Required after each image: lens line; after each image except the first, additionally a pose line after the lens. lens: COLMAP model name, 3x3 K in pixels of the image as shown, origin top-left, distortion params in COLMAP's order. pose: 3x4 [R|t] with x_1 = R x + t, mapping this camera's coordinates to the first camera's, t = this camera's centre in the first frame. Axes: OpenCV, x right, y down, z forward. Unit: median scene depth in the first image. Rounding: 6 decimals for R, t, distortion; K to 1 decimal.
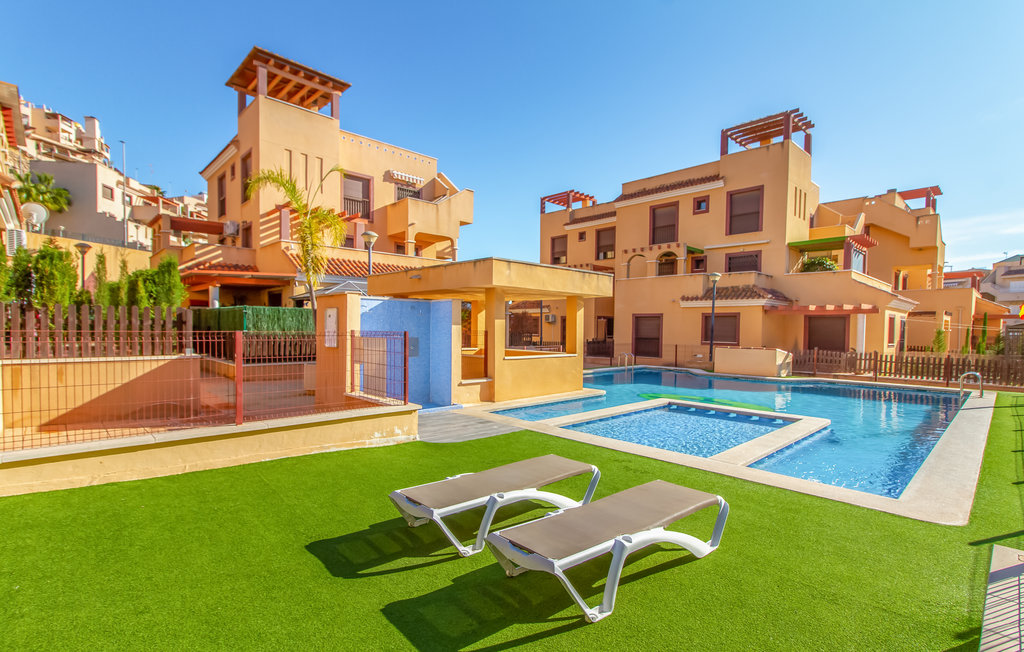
lens RADIAL K [[479.0, 0, 535.8], [0, 479.0, 340.1], [0, 0, 1]] dist [0.000062, 0.000251]
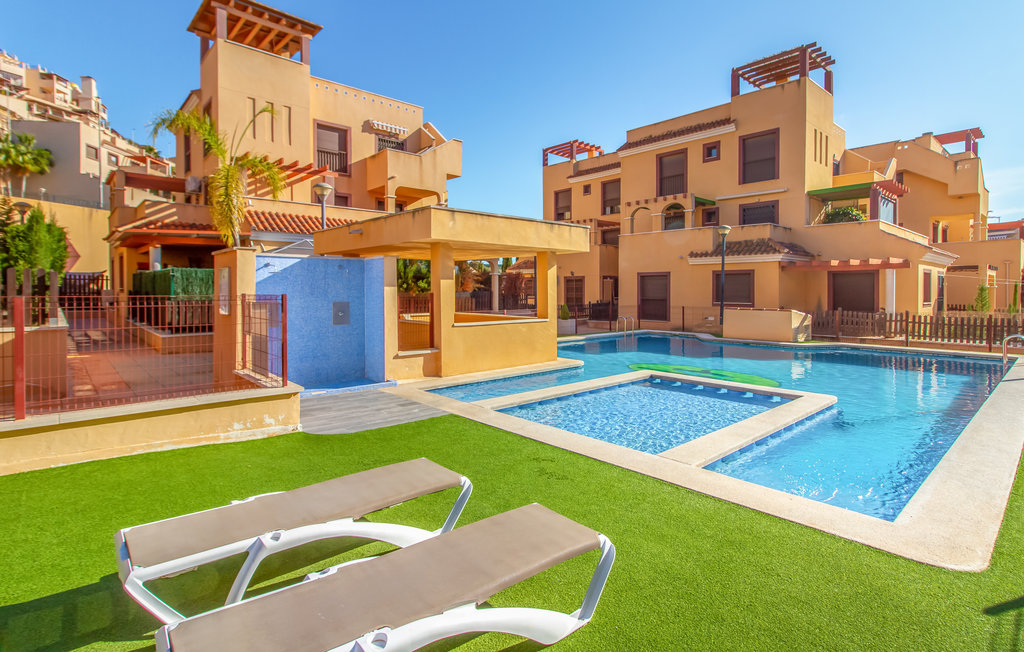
lens RADIAL K [[506.0, 0, 546.5], [0, 506.0, 290.6], [0, 0, 1]] dist [0.001299, -0.000039]
pose [[0.999731, -0.011947, -0.019902, 0.052633], [0.011466, 0.999643, -0.024146, 0.000128], [0.020183, 0.023912, 0.999510, 0.046482]]
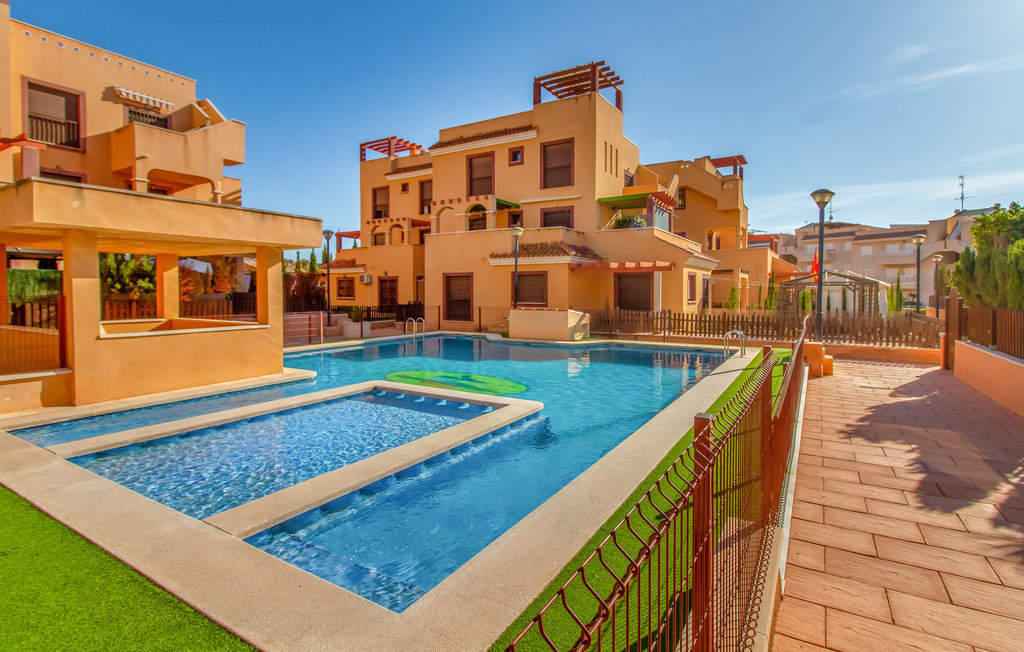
lens RADIAL K [[482.7, 0, 541.1], [0, 482.7, 292.3], [0, 0, 1]] dist [-0.000437, 0.000218]
pose [[0.965957, -0.014260, 0.258309, 0.156030], [0.019343, 0.999666, -0.017147, -0.000035], [-0.257978, 0.021560, 0.965910, 0.091569]]
